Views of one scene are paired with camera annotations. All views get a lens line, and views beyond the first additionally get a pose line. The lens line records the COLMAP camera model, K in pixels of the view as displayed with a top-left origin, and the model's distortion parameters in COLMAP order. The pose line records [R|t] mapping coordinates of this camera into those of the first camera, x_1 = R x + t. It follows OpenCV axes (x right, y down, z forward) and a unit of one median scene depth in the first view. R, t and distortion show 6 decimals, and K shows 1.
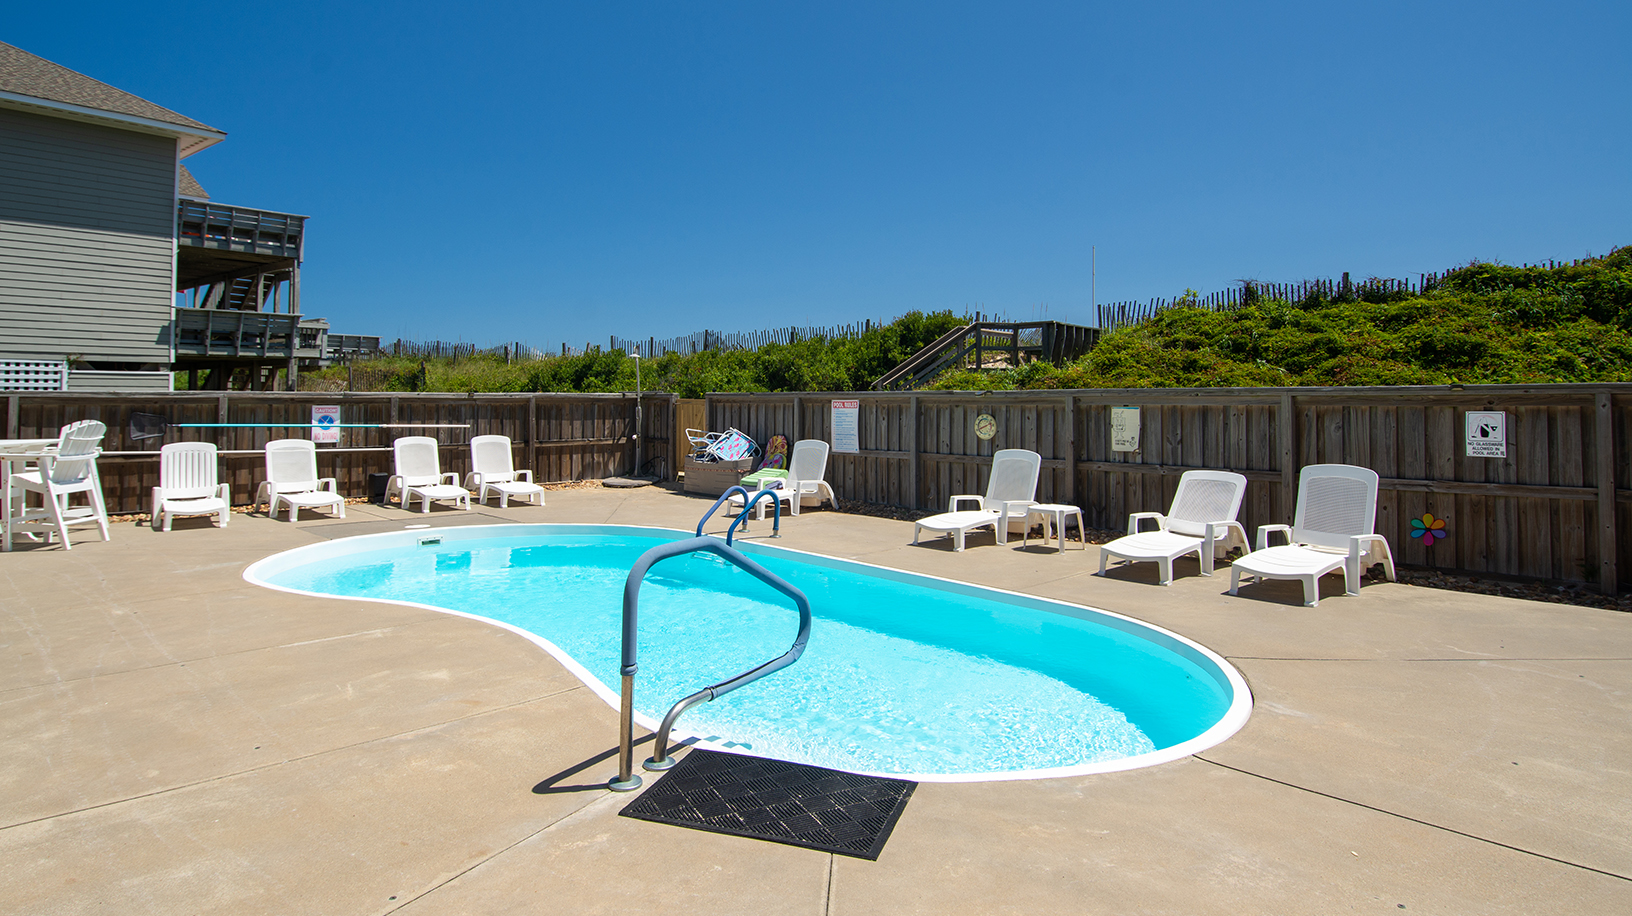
lens RADIAL K [[907.0, 0, 787.1], [0, 907.0, 399.9], [0, 0, 1]] dist [0.041974, -0.044054]
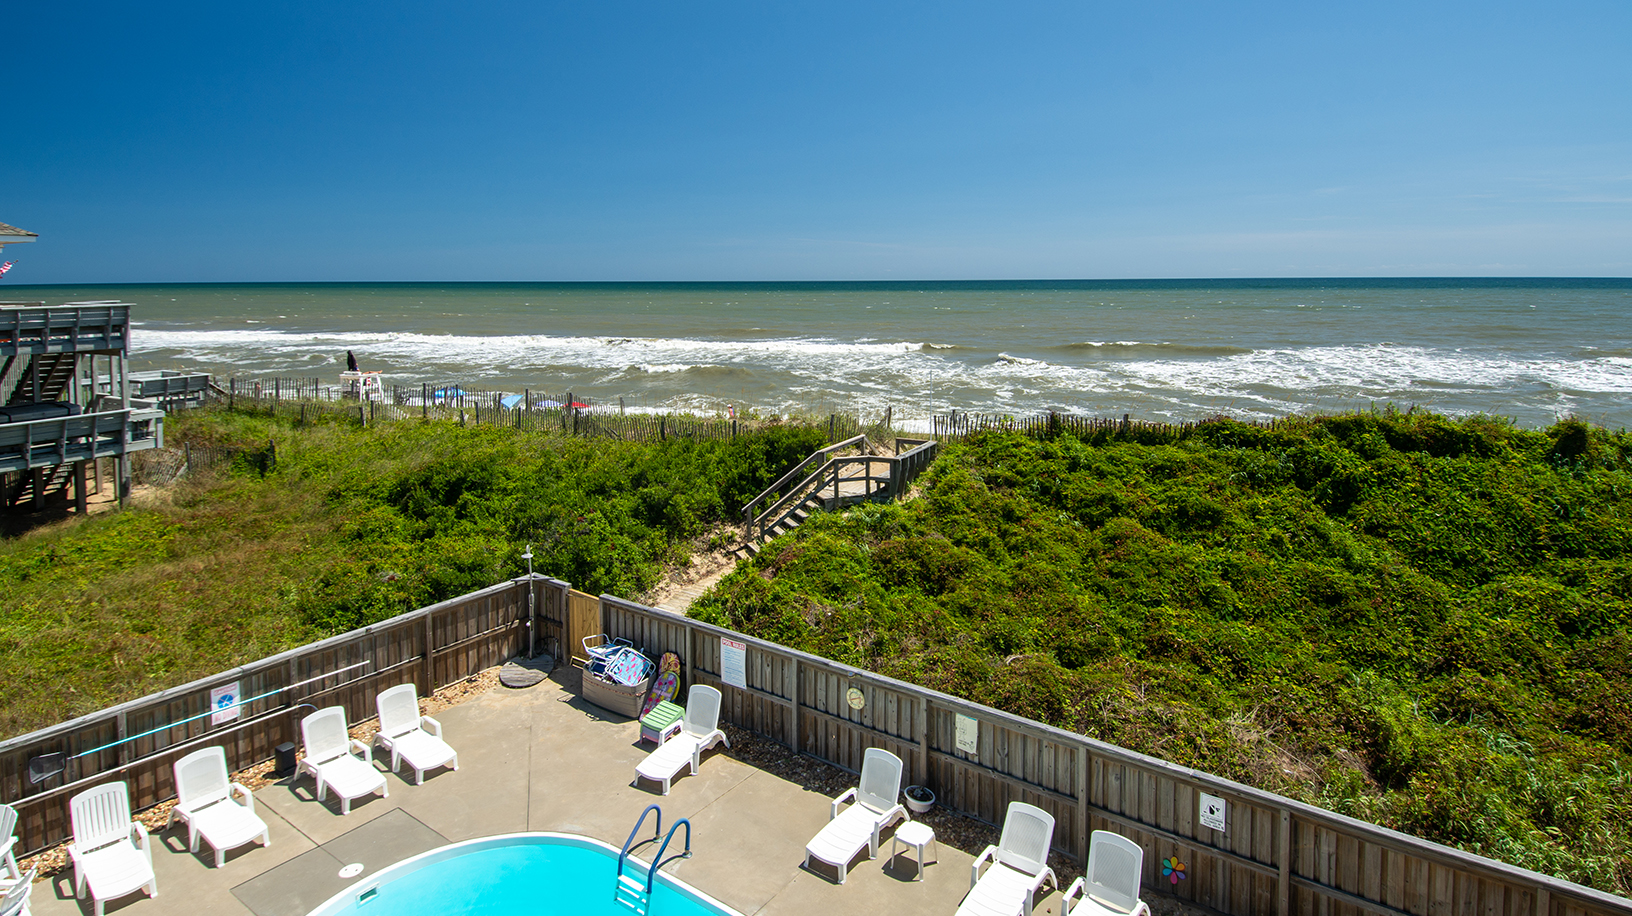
lens RADIAL K [[870.5, 0, 824.8], [0, 870.5, 364.5], [0, 0, 1]] dist [0.051590, -0.056319]
pose [[0.976165, -0.017323, 0.216339, -0.047251], [-0.000770, 0.996527, 0.083268, -0.367821], [-0.217030, -0.081450, 0.972761, -0.062330]]
